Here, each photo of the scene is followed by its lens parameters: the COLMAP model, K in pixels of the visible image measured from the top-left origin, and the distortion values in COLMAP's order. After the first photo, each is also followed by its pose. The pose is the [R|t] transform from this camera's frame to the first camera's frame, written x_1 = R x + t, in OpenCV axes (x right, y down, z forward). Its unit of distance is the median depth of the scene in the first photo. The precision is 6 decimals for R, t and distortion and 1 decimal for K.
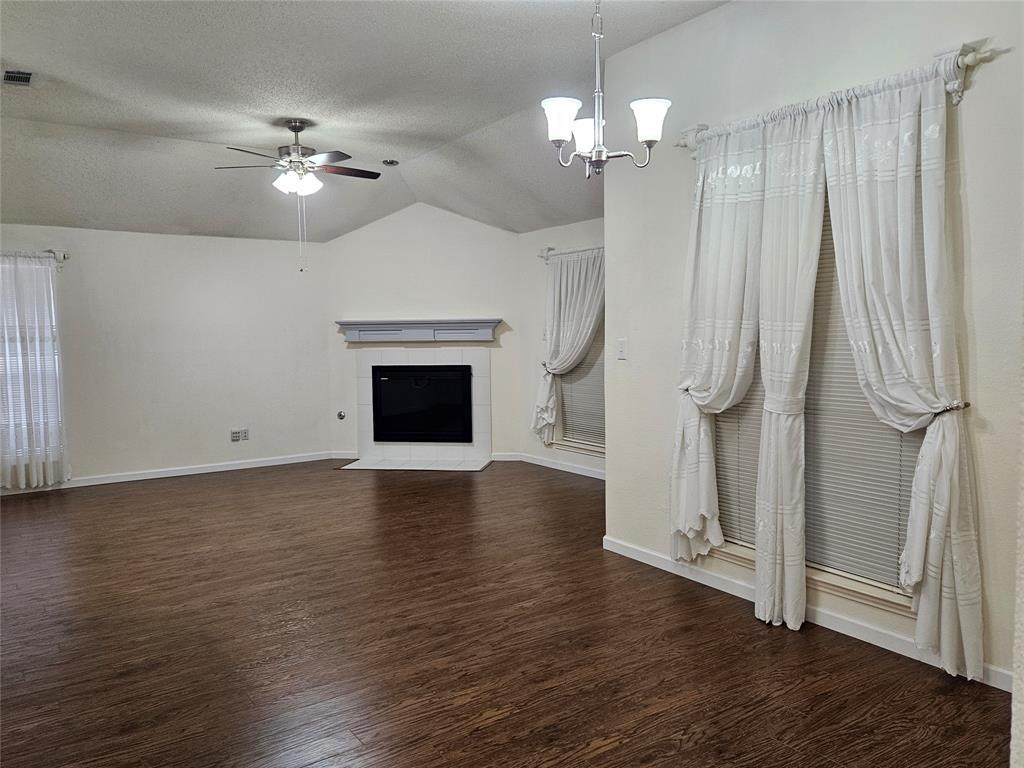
lens RADIAL K [[767.8, 0, 506.2], [0, 767.8, 379.5], [0, 0, 1]] dist [0.075256, -0.061887]
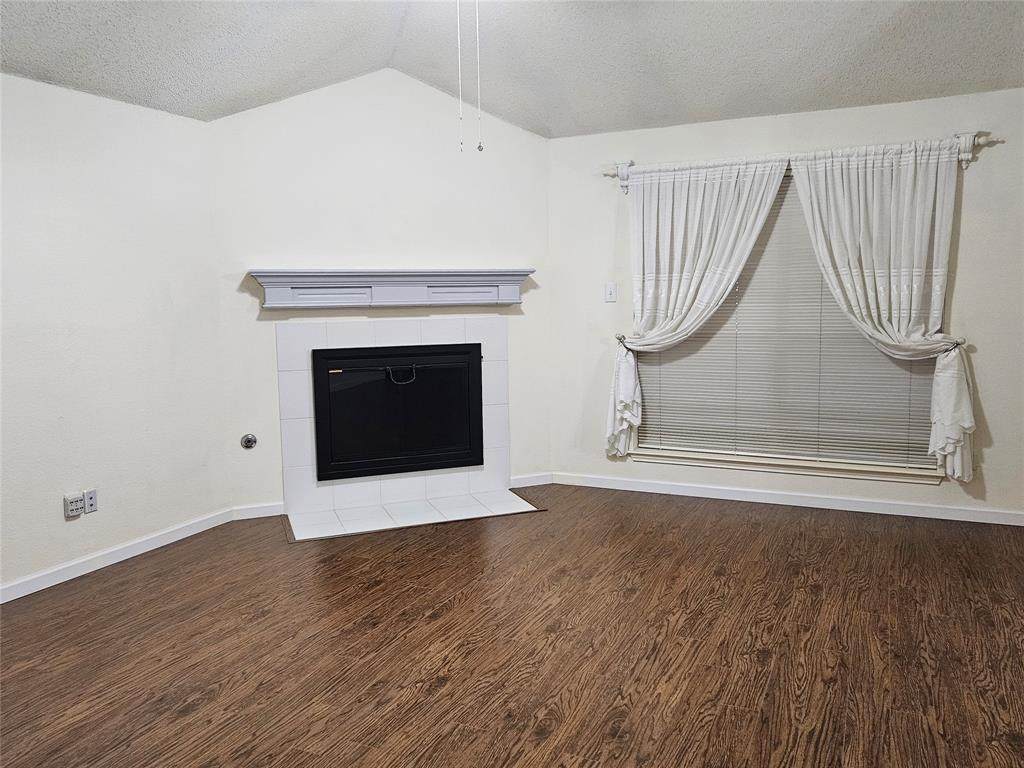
lens RADIAL K [[783.1, 0, 502.5], [0, 783.1, 382.6], [0, 0, 1]] dist [0.075417, -0.066448]
pose [[0.849776, -0.056295, 0.524130, -0.549816], [0.037838, 0.998231, 0.045868, -0.022918], [-0.525784, -0.019145, 0.850402, 0.653971]]
